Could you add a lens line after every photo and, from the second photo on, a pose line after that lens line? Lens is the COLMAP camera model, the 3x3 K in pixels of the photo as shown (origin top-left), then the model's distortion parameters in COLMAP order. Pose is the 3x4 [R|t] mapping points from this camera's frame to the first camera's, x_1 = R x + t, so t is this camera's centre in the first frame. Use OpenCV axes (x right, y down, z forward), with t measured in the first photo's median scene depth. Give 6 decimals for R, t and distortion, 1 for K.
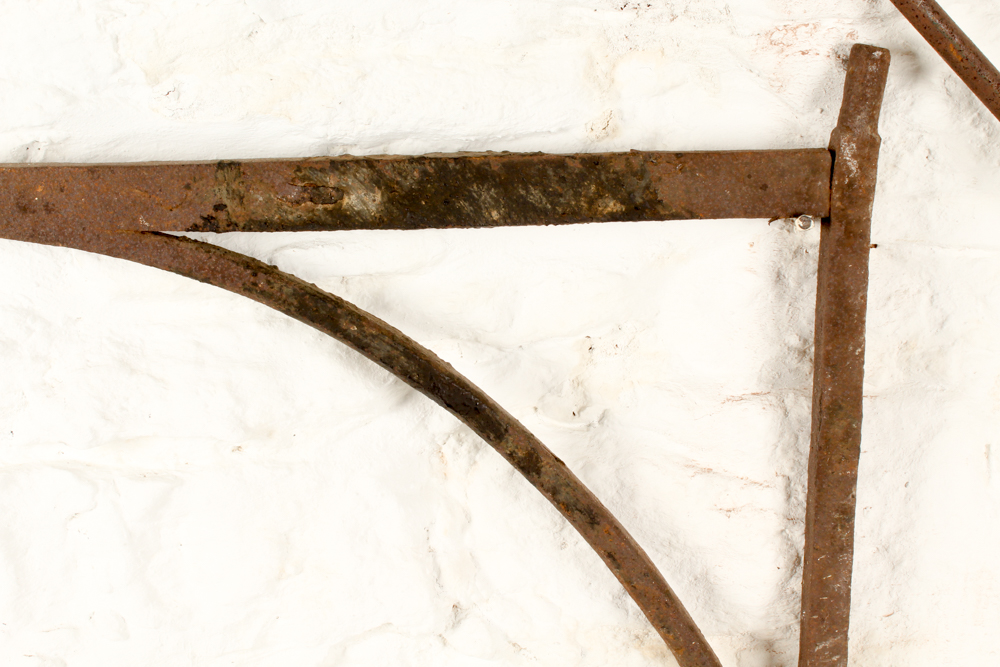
lens RADIAL K [[1626.1, 0, 495.6], [0, 1626.1, 336.8], [0, 0, 1]] dist [-0.016120, 0.000000]
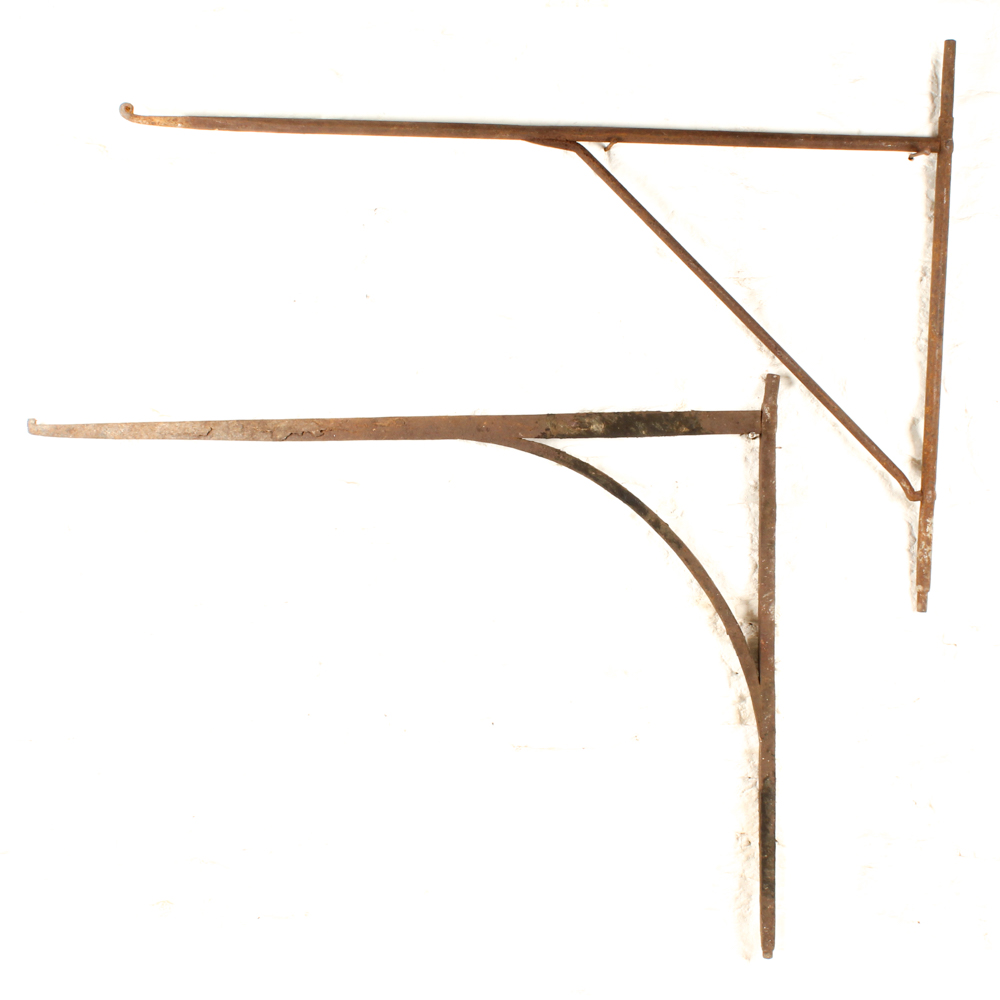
lens RADIAL K [[2009.1, 0, 502.1], [0, 2009.1, 503.0], [0, 0, 1]] dist [-0.138901, 0.000000]
pose [[0.999965, -0.001740, -0.008216, -0.211782], [0.000202, 0.983000, -0.183604, 0.666776], [0.008396, 0.183596, 0.982966, -2.346426]]
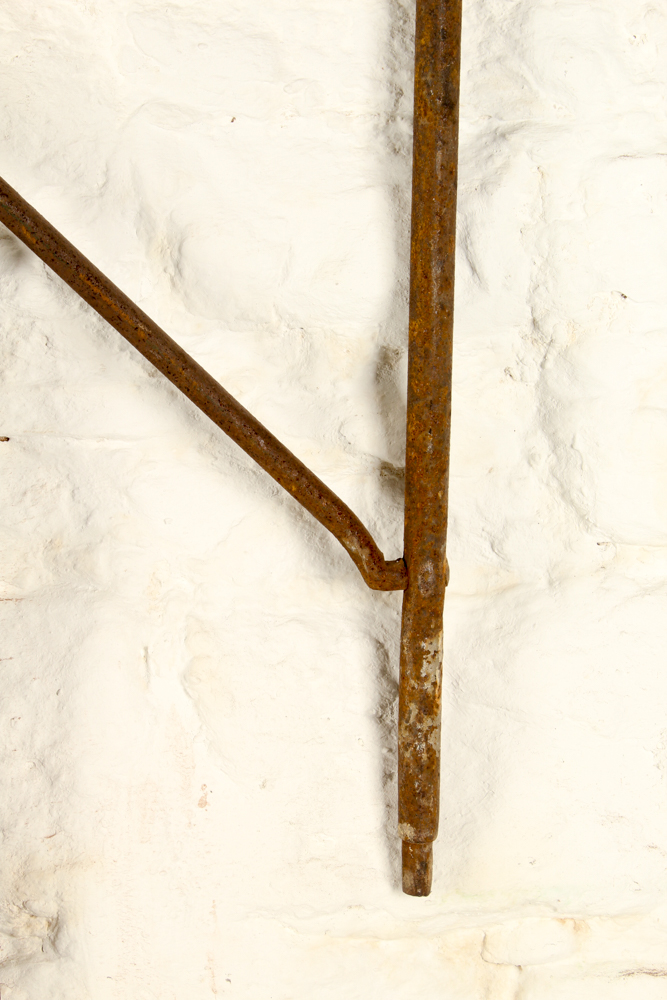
lens RADIAL K [[2398.9, 0, 333.0], [0, 2398.9, 494.4], [0, 0, 1]] dist [0.060062, 0.000000]
pose [[0.997292, -0.028771, 0.067676, 0.334802], [0.034238, 0.996121, -0.081057, 0.099191], [-0.065081, 0.083155, 0.994409, -0.420404]]
